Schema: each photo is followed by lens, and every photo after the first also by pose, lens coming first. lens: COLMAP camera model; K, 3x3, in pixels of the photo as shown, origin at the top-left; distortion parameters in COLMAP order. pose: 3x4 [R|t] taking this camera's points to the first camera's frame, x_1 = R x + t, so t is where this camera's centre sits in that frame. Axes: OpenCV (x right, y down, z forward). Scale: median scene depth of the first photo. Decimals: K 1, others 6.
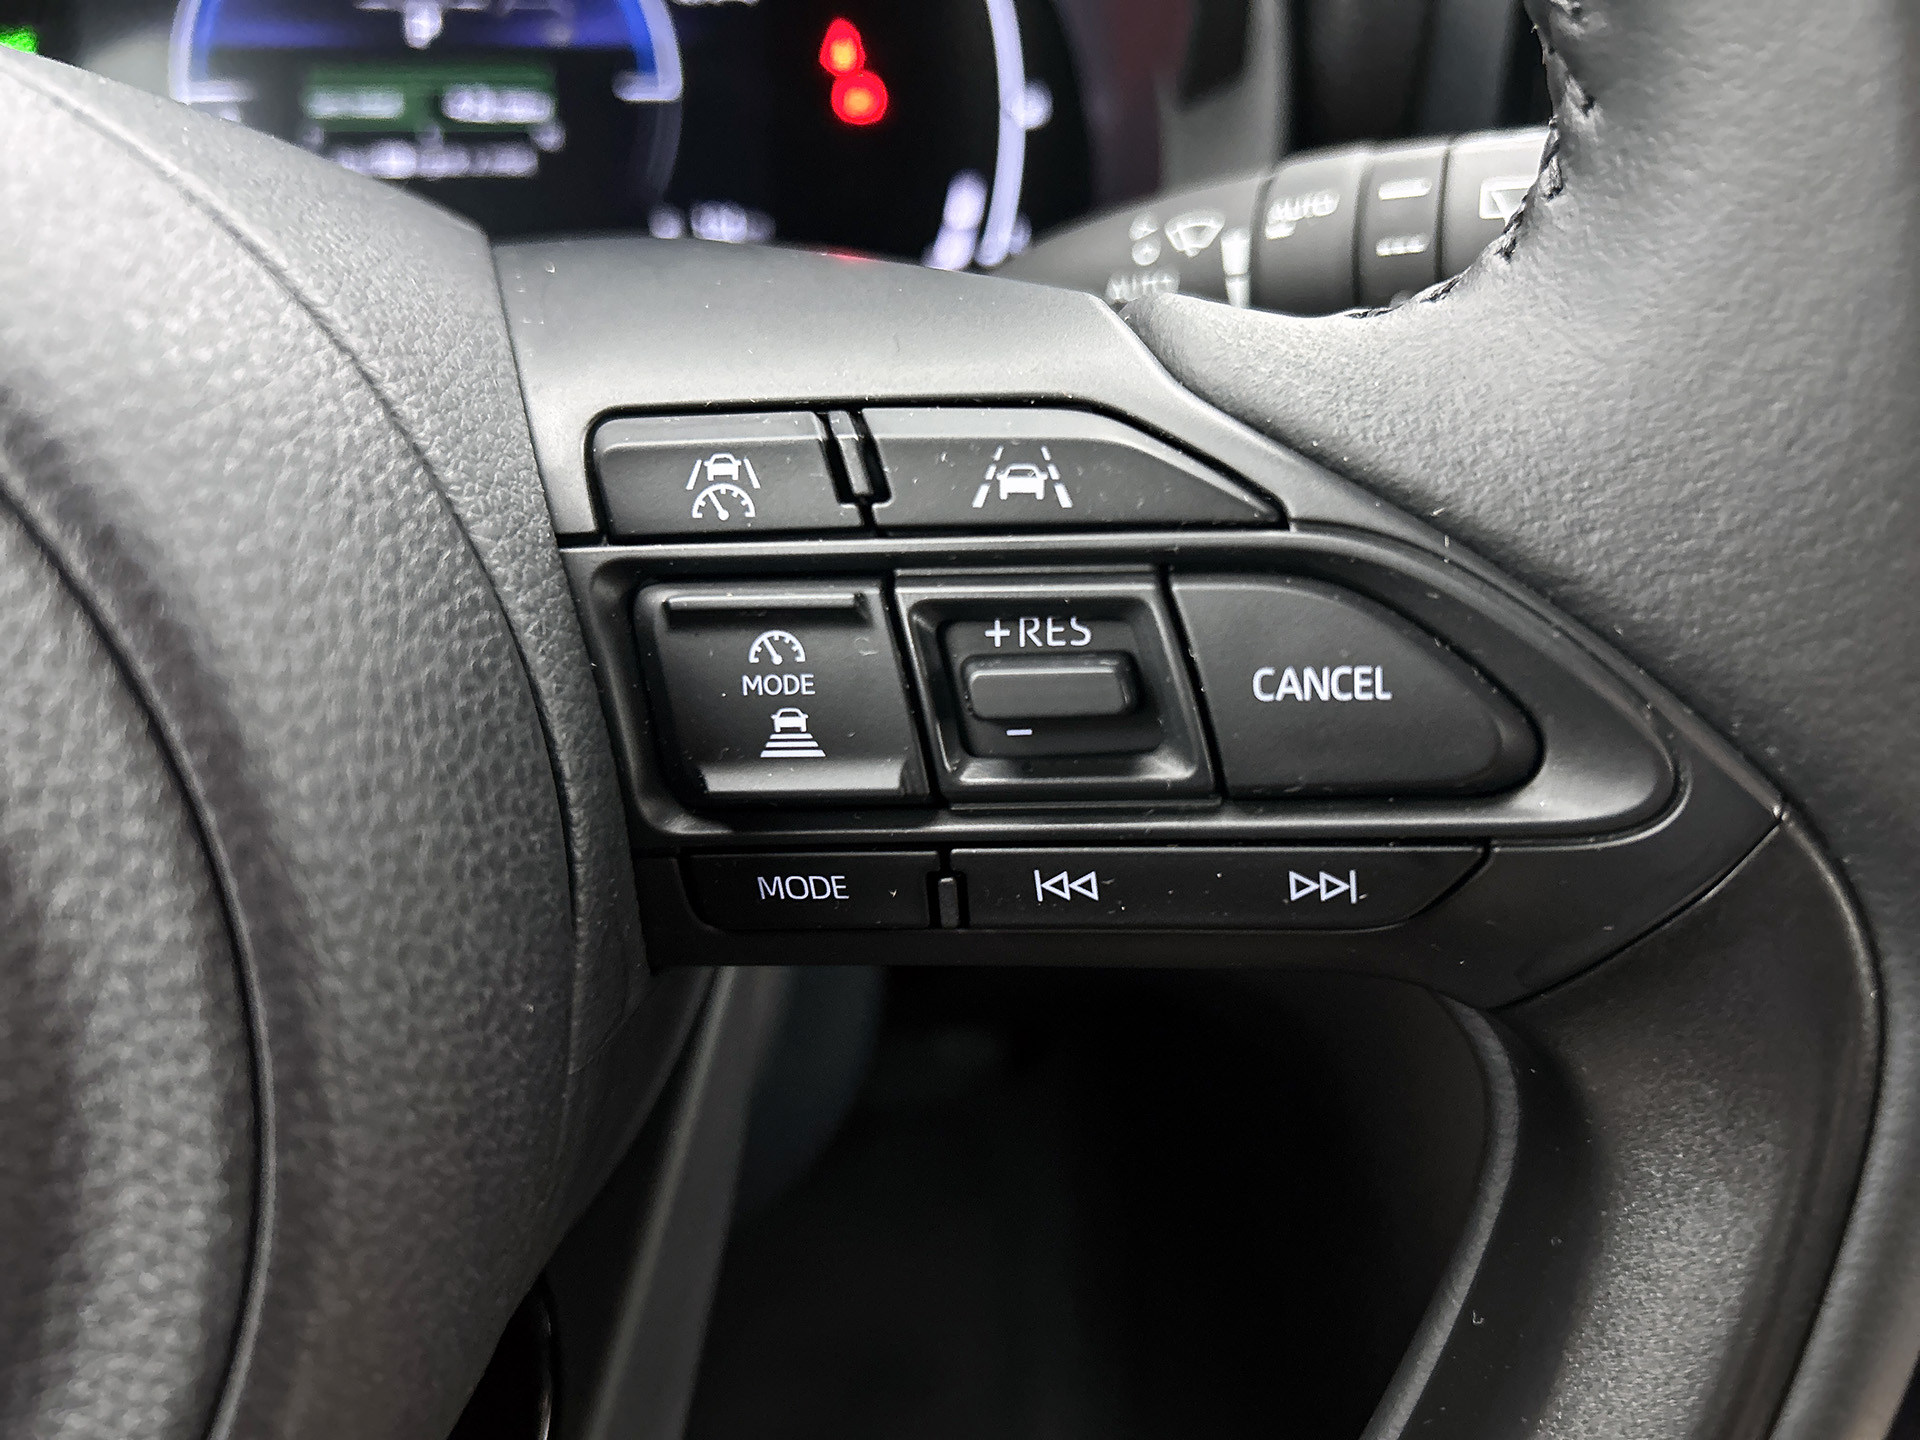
lens RADIAL K [[1432.8, 0, 920.8], [0, 1432.8, 724.5], [0, 0, 1]] dist [-0.002230, -0.036529]
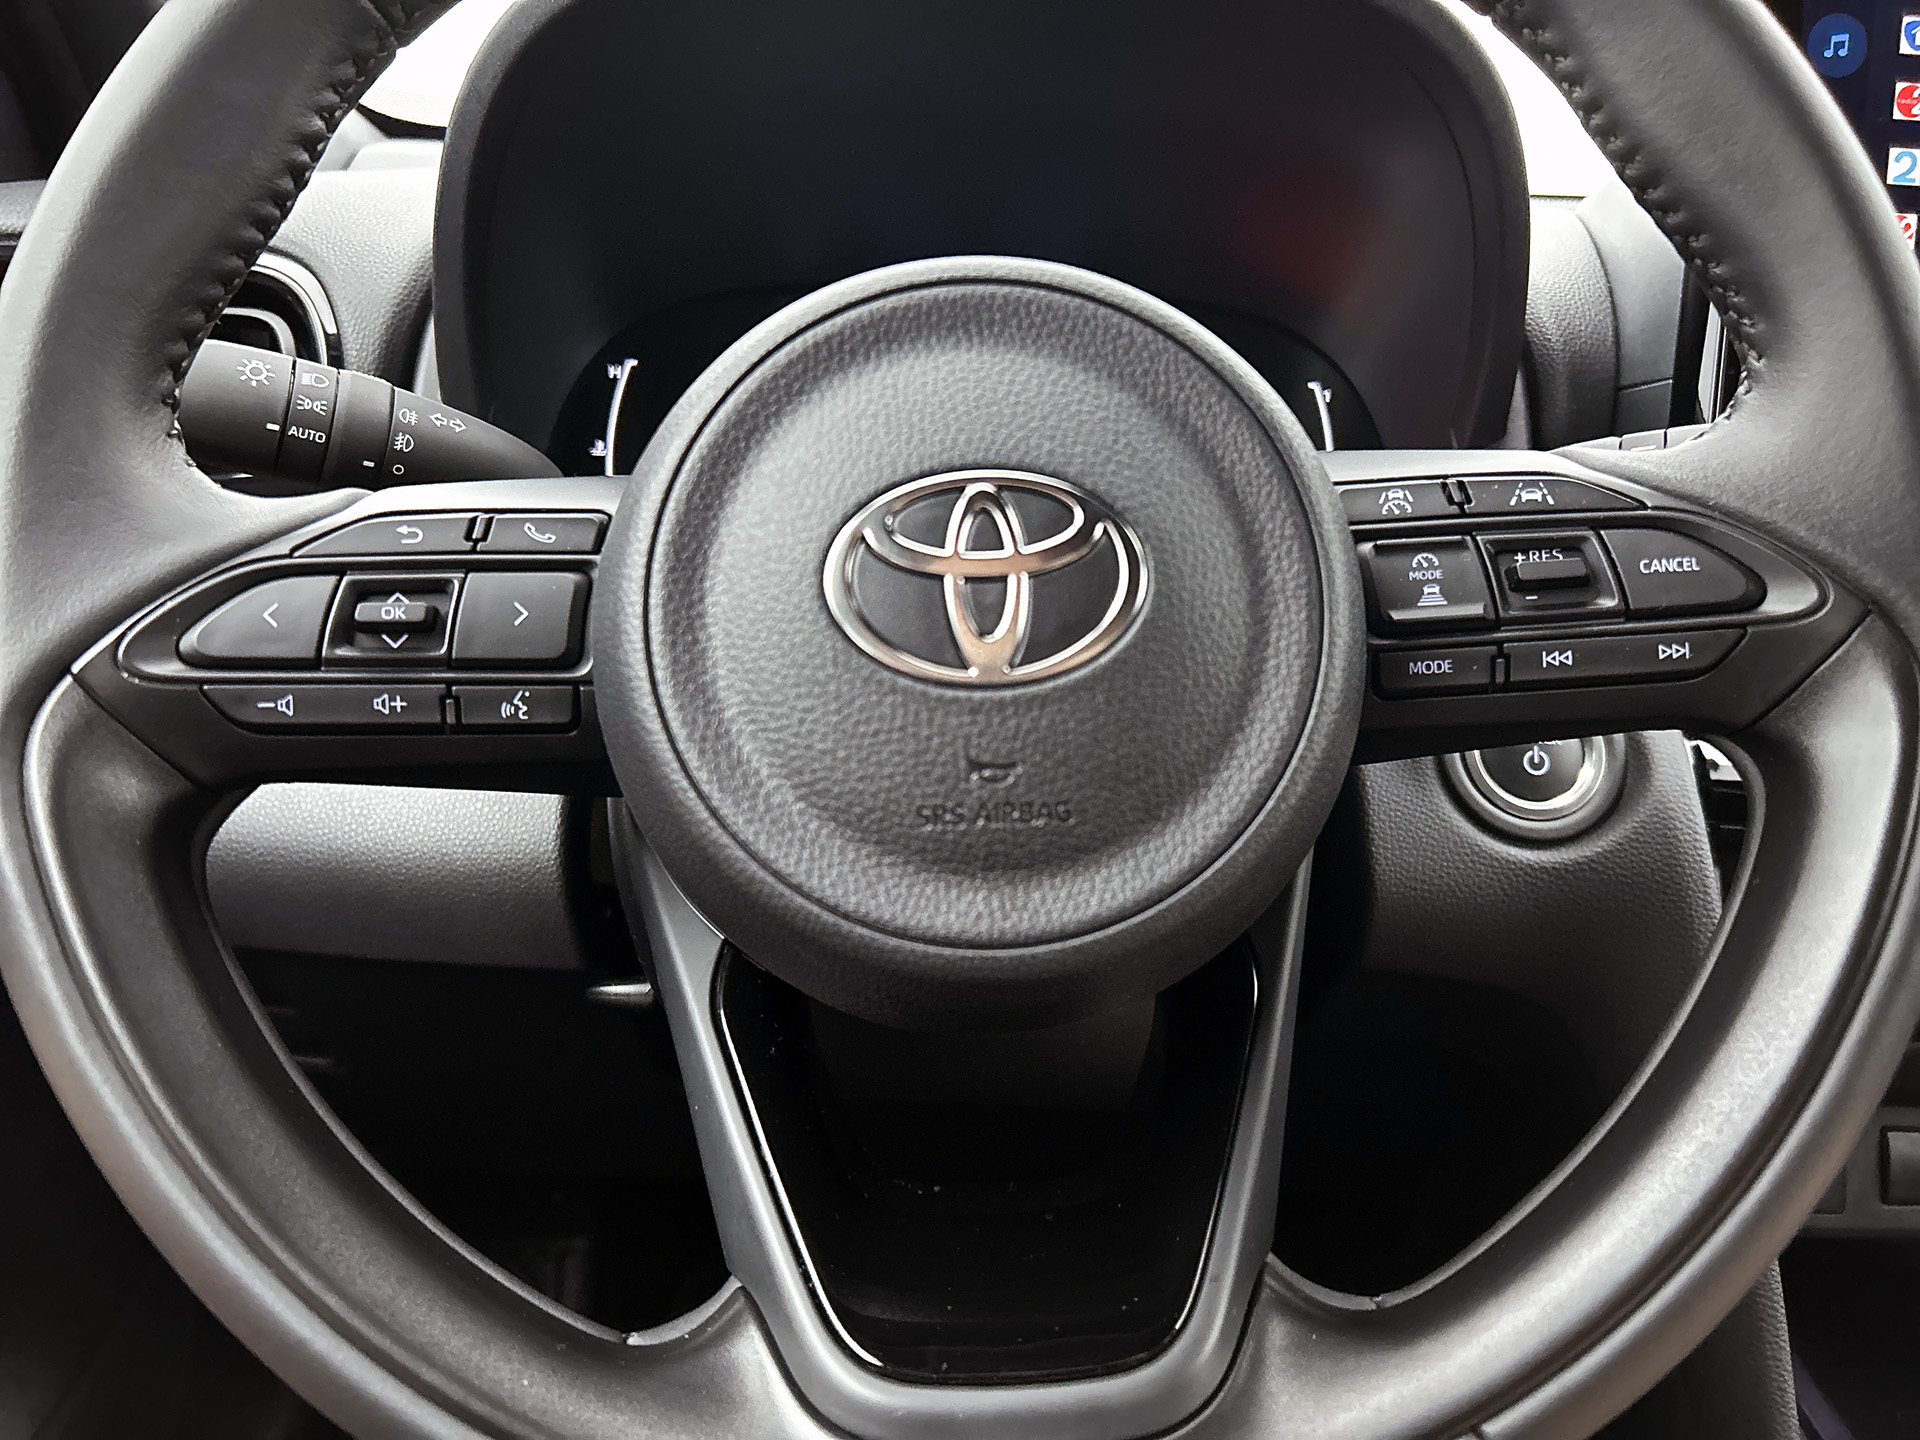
lens RADIAL K [[1415.6, 0, 960.0], [0, 1415.6, 720.0], [0, 0, 1]] dist [0.035351, -0.008429]
pose [[0.997817, 0.040992, -0.051784, -0.765604], [-0.054720, 0.952162, -0.300653, 0.986723], [0.036982, 0.302831, 0.952327, -1.245694]]
